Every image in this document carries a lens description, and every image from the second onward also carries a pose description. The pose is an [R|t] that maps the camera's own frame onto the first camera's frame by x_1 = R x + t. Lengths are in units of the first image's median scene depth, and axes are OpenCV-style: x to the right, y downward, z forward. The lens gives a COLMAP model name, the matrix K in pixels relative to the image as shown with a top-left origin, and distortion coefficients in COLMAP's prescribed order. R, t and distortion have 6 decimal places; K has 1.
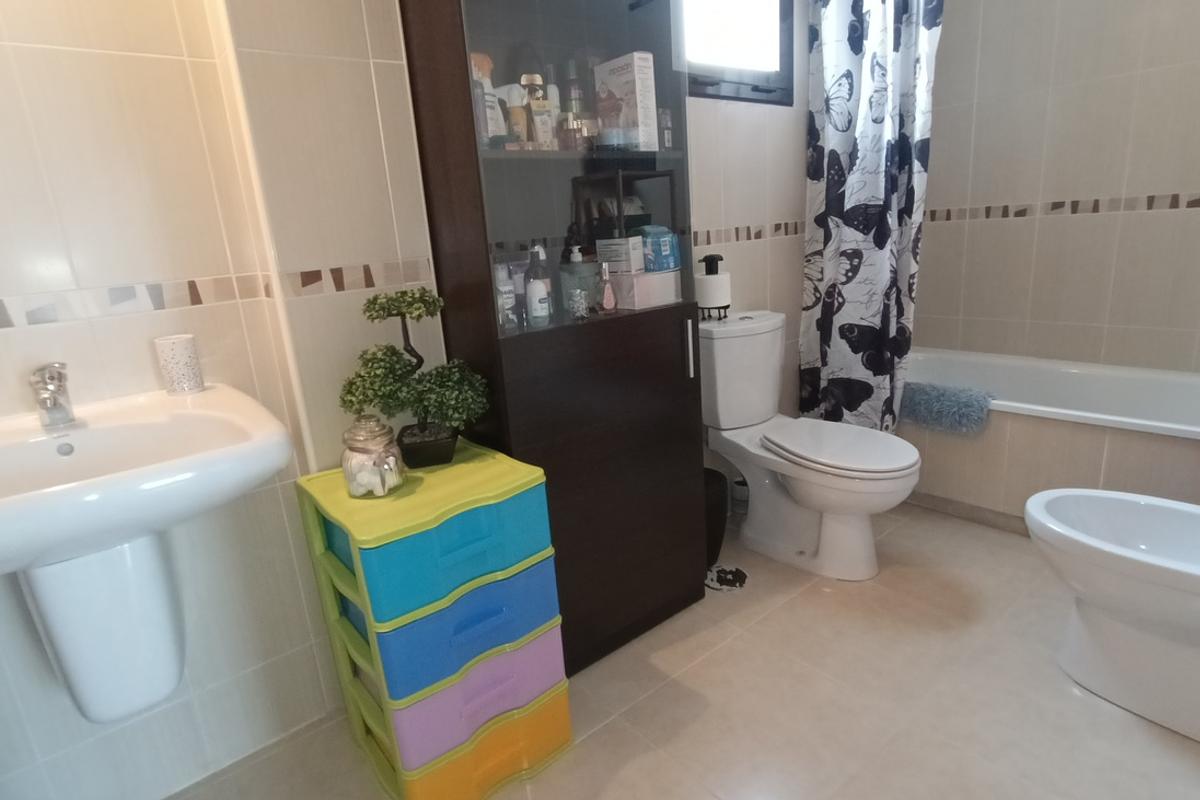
lens RADIAL K [[648.1, 0, 588.6], [0, 648.1, 398.8], [0, 0, 1]] dist [-0.037673, 0.024946]
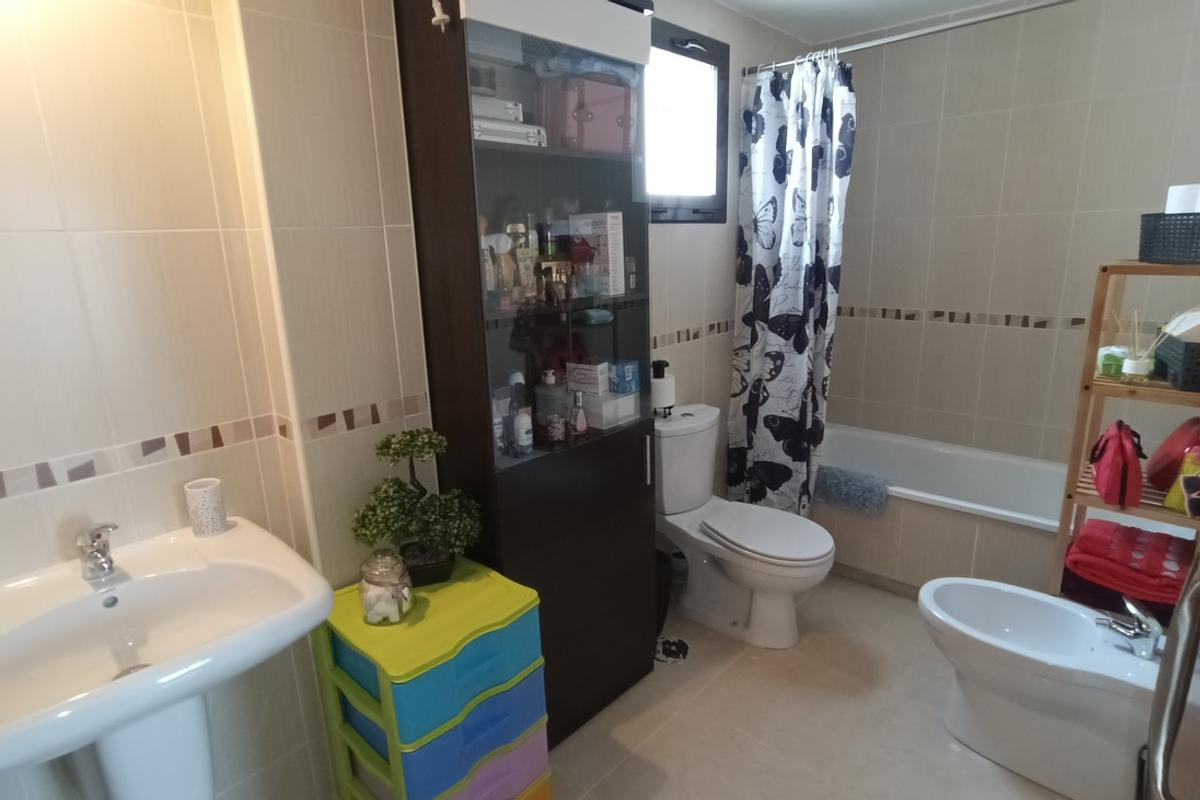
lens RADIAL K [[648.1, 0, 588.6], [0, 648.1, 398.8], [0, 0, 1]] dist [-0.037673, 0.024946]
pose [[0.990212, 0.011148, 0.139128, -0.087970], [-0.007883, 0.999681, -0.023994, -0.128244], [-0.139351, 0.022662, 0.989984, -0.102256]]
